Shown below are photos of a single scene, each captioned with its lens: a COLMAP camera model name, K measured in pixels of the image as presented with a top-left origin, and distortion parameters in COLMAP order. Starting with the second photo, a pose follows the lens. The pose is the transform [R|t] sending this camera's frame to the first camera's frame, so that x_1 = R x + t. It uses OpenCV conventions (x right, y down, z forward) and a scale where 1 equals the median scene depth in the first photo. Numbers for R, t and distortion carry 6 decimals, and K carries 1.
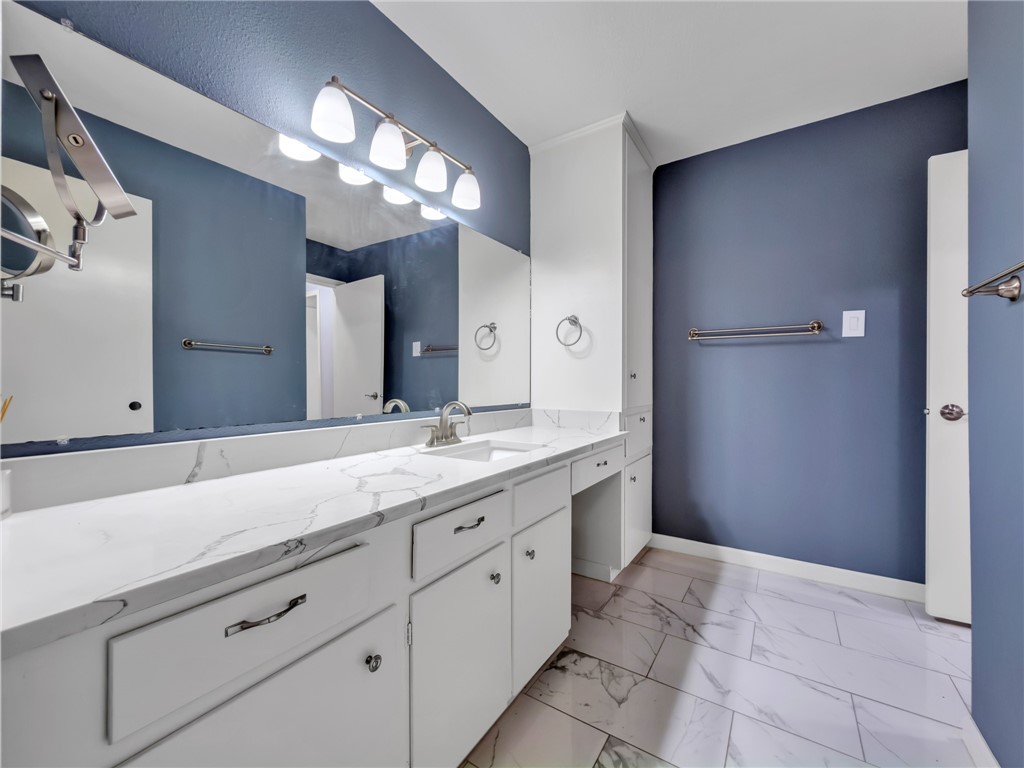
lens RADIAL K [[421.0, 0, 506.2], [0, 421.0, 386.0], [0, 0, 1]] dist [-0.001121, -0.000187]
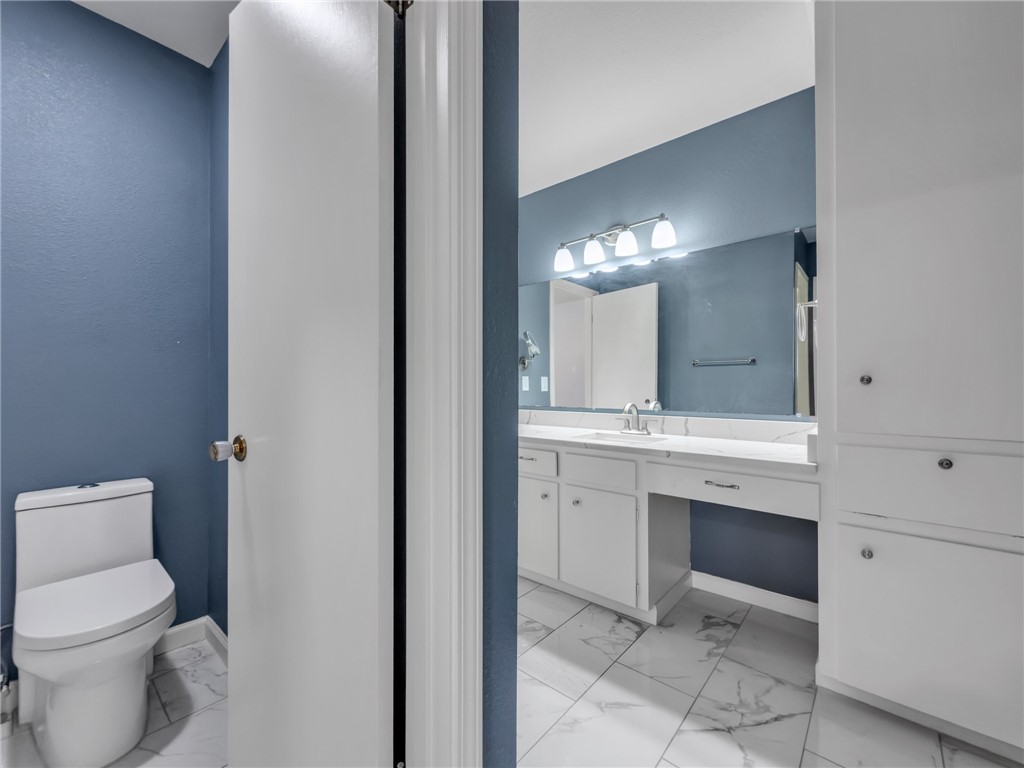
lens RADIAL K [[421.0, 0, 506.2], [0, 421.0, 386.0], [0, 0, 1]] dist [-0.001121, -0.000187]
pose [[-0.143484, 0.003095, -0.989648, 1.348969], [0.000263, 0.999995, 0.003089, -0.025259], [0.989653, 0.000183, -0.143484, 0.812905]]
